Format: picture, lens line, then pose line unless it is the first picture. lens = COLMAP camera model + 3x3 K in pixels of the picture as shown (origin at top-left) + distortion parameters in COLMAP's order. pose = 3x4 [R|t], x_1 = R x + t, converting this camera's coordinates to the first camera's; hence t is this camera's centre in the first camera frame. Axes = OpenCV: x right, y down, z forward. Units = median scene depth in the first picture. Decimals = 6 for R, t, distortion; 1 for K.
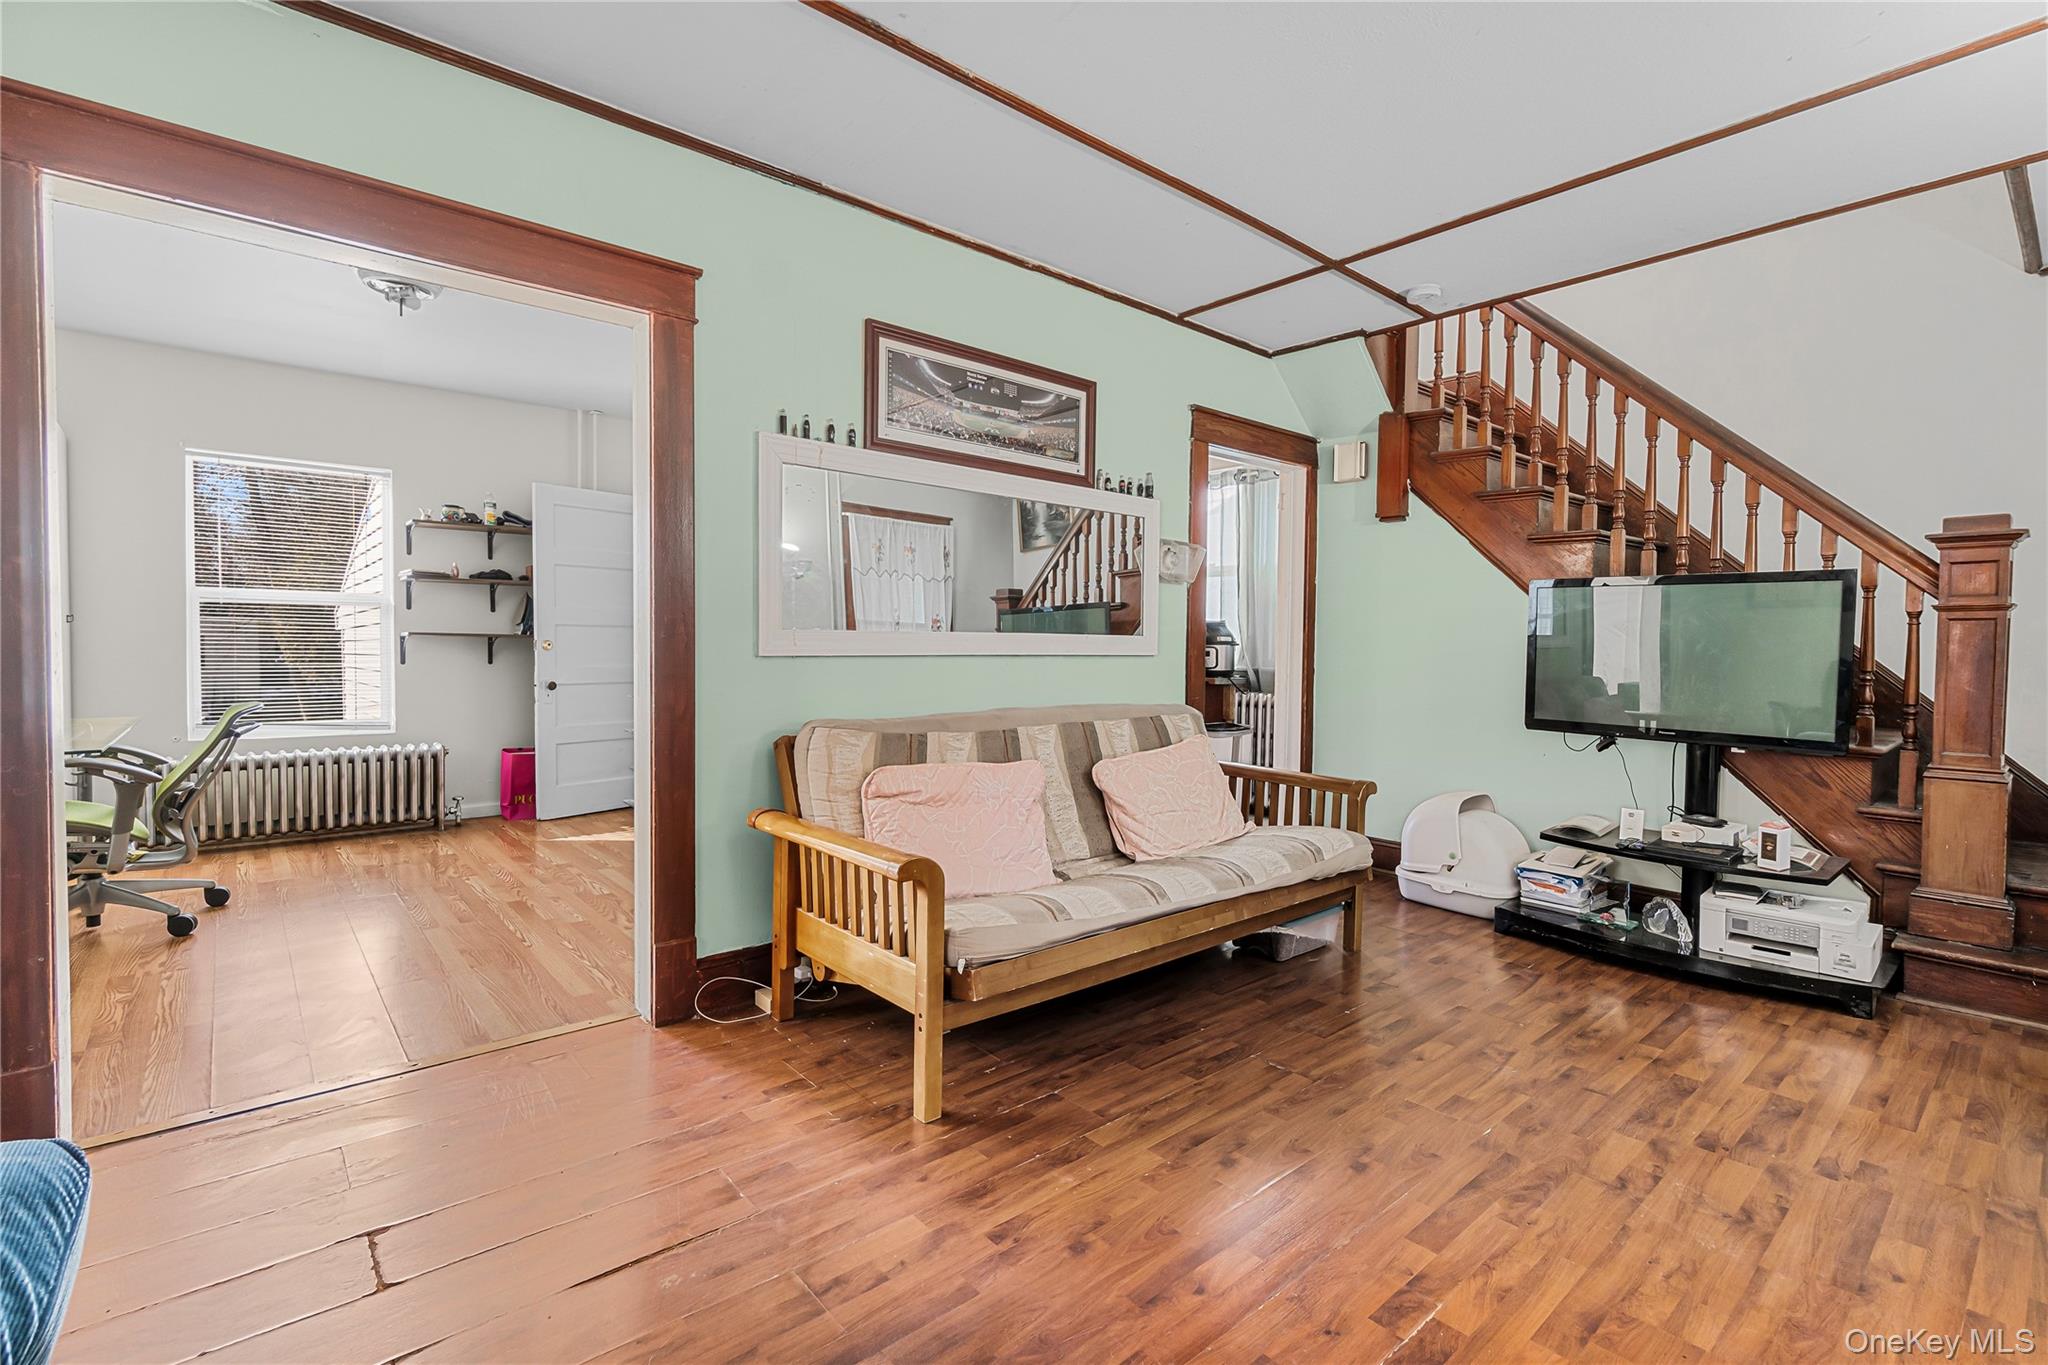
lens RADIAL K [[930.5, 0, 1013.0], [0, 930.5, 673.8], [0, 0, 1]] dist [-0.000512, 0.000786]
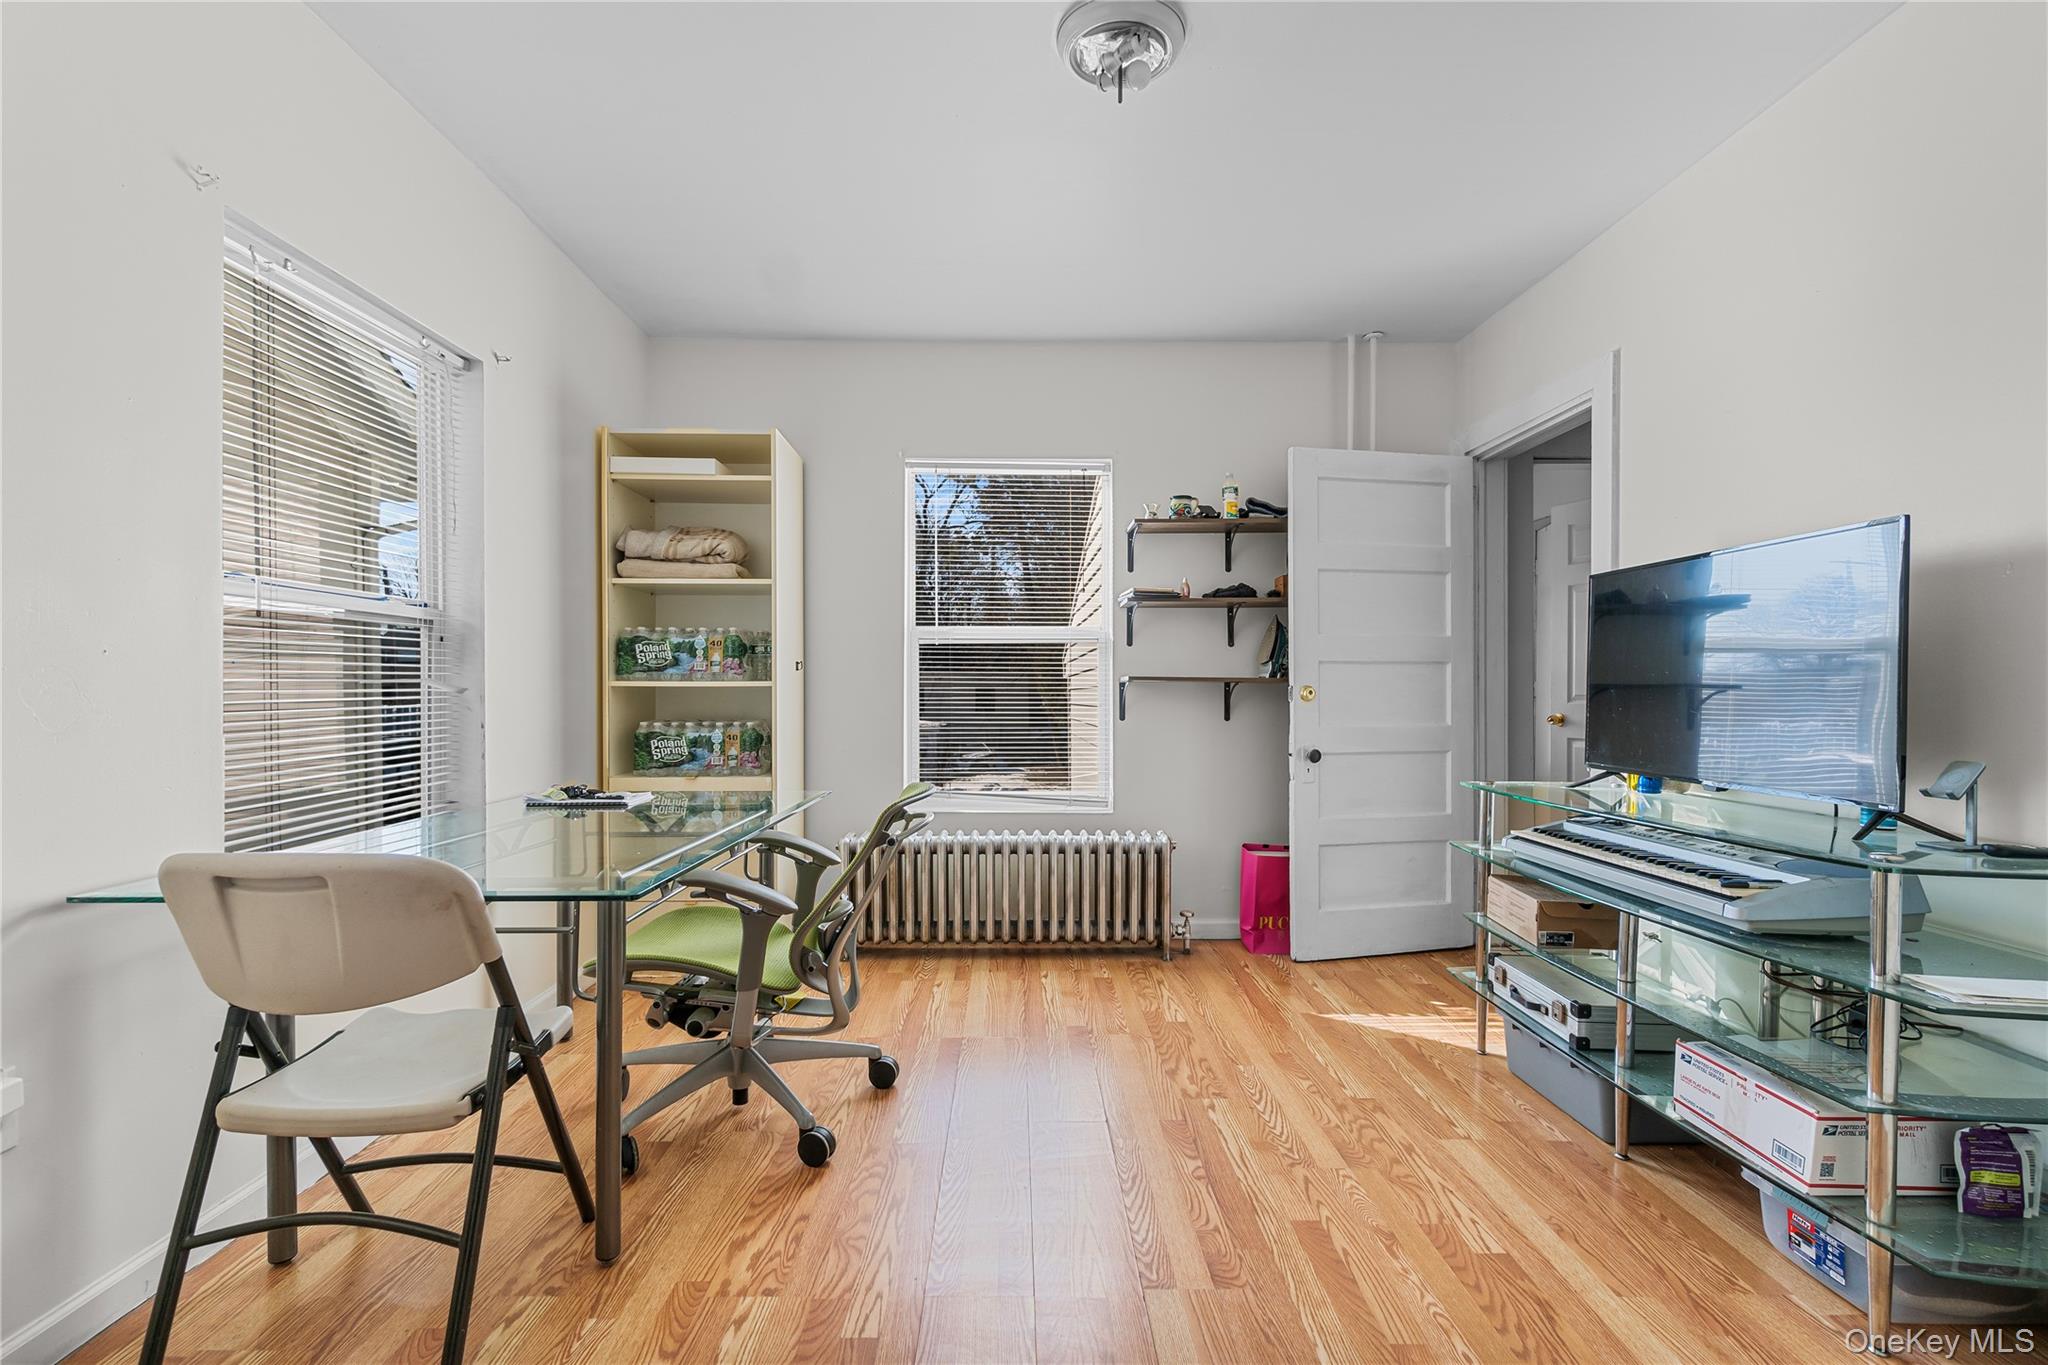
lens RADIAL K [[930.5, 0, 1024.6], [0, 930.5, 698.4], [0, 0, 1]] dist [-0.000512, 0.000786]
pose [[0.770784, -0.003584, -0.637086, -0.248299], [-0.010962, 0.999762, -0.018887, -0.013131], [0.637002, 0.021542, 0.770561, 0.386287]]
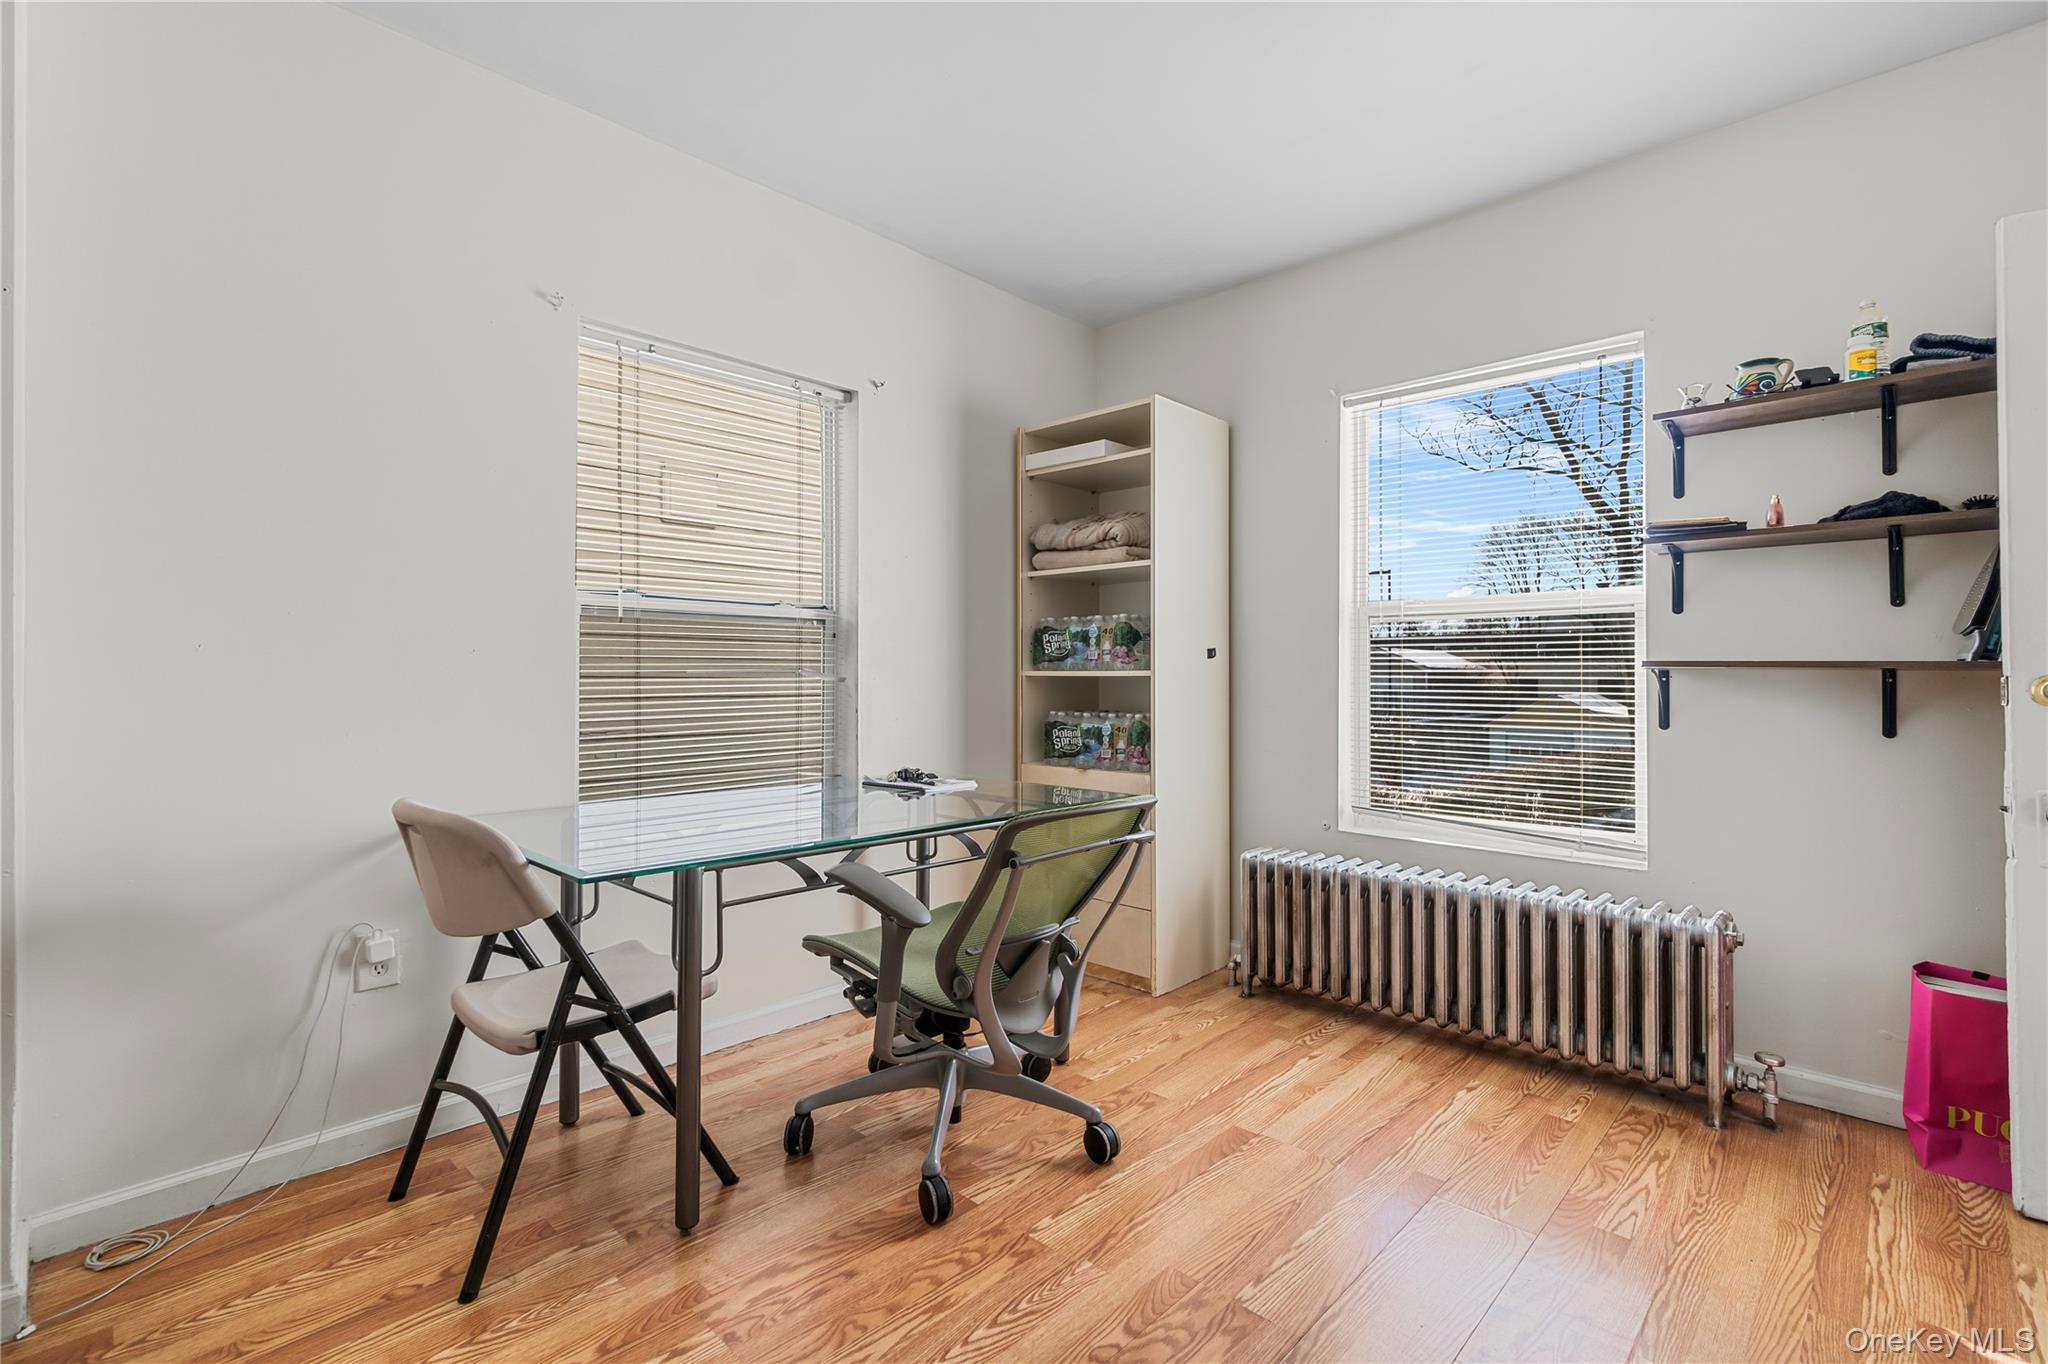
lens RADIAL K [[930.5, 0, 1036.9], [0, 930.5, 673.0], [0, 0, 1]] dist [-0.000512, 0.000786]
pose [[0.097902, -0.011249, -0.995132, -0.215306], [-0.028955, 0.999481, -0.014147, -0.023223], [0.994775, 0.030199, 0.097525, 0.640335]]
